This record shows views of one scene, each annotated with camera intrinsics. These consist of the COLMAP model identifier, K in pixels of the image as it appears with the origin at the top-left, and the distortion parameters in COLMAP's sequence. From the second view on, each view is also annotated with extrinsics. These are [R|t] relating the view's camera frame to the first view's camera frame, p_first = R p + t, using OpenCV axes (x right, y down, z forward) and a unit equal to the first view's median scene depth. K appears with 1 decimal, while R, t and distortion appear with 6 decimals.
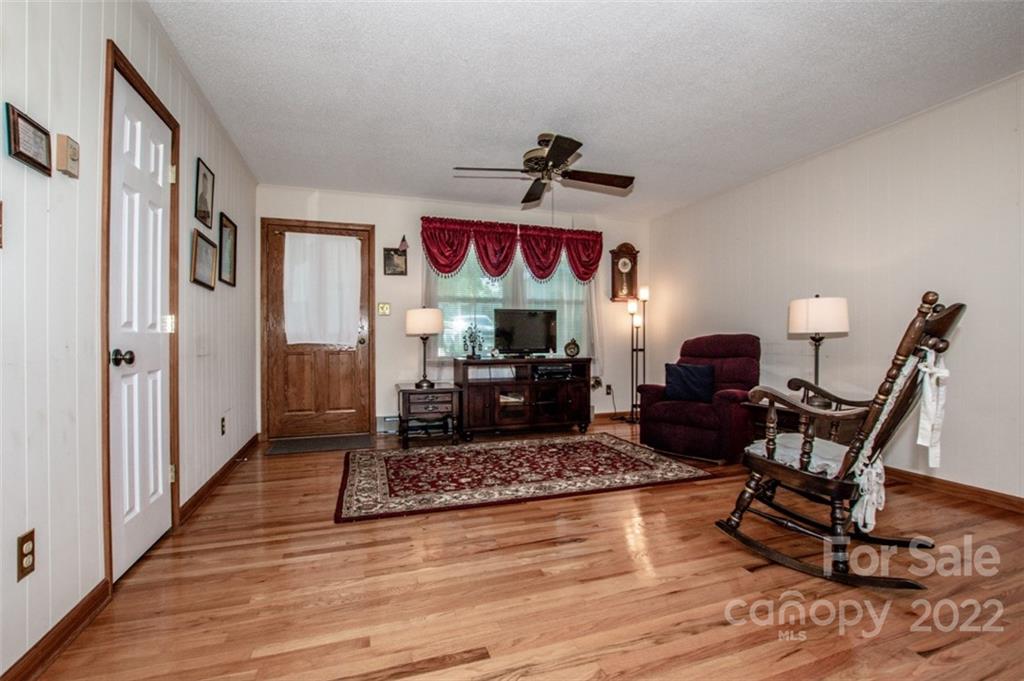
lens RADIAL K [[457.9, 0, 493.1], [0, 457.9, 327.9], [0, 0, 1]] dist [-0.036483, 0.003293]
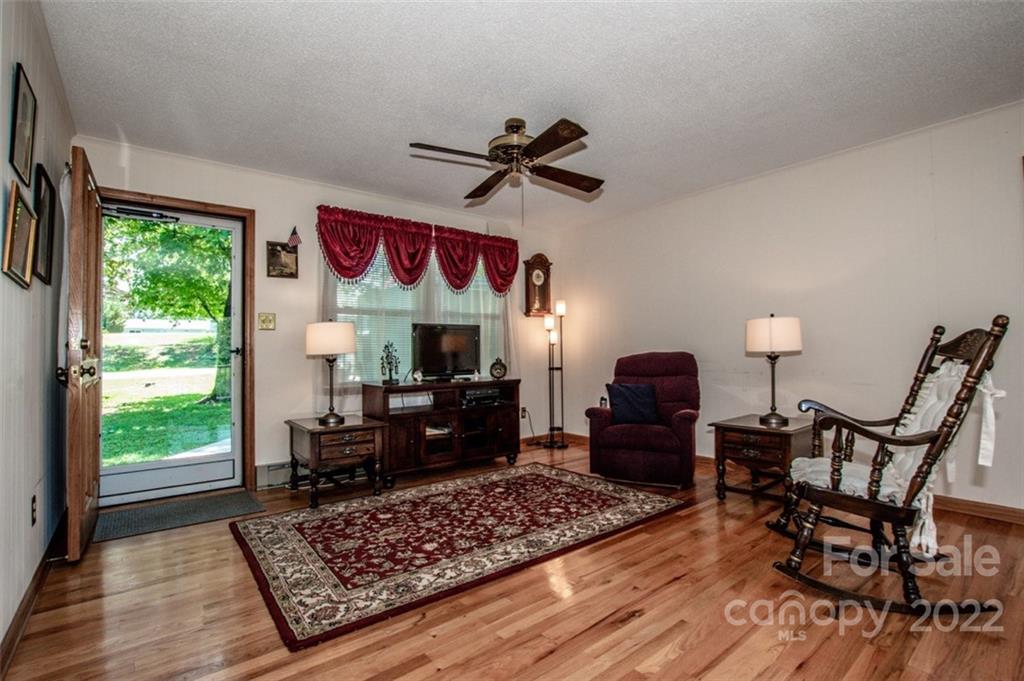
lens RADIAL K [[484.1, 0, 491.3], [0, 484.1, 327.8], [0, 0, 1]] dist [-0.022280, -0.002533]
pose [[0.940586, 0.008039, 0.339460, -0.220706], [0.001874, 0.999582, -0.028865, -0.010254], [-0.339550, 0.027786, 0.940178, 0.172179]]
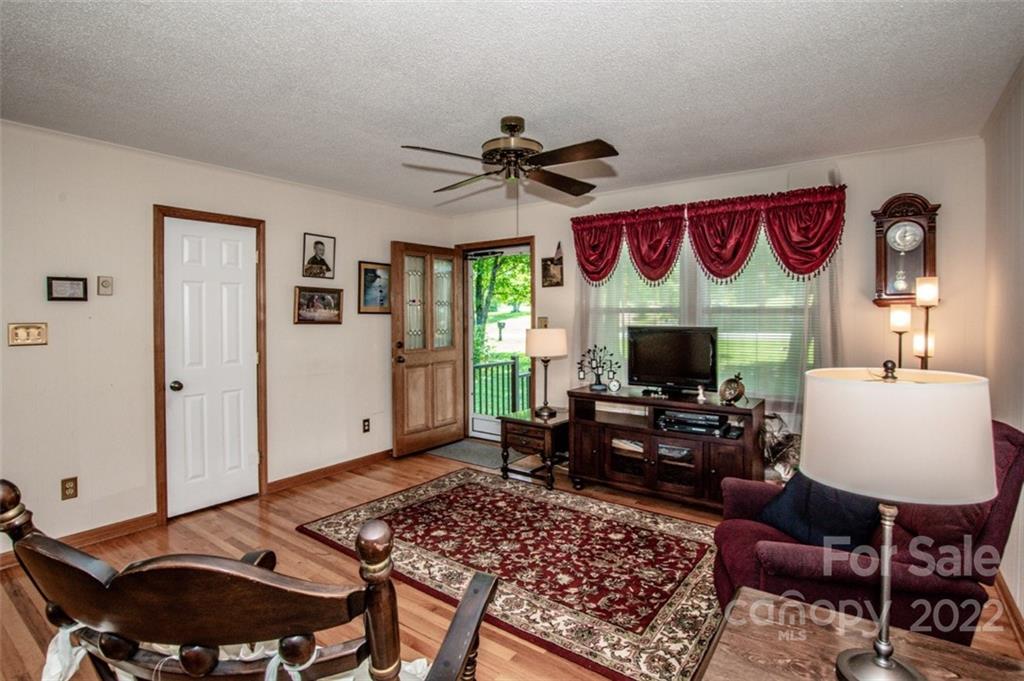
lens RADIAL K [[484.1, 0, 527.9], [0, 484.1, 307.2], [0, 0, 1]] dist [-0.022280, -0.002533]
pose [[0.605717, -0.010488, -0.795611, 0.746151], [0.023174, 0.999721, 0.004465, -0.110295], [0.795342, -0.021142, 0.605792, 0.510751]]
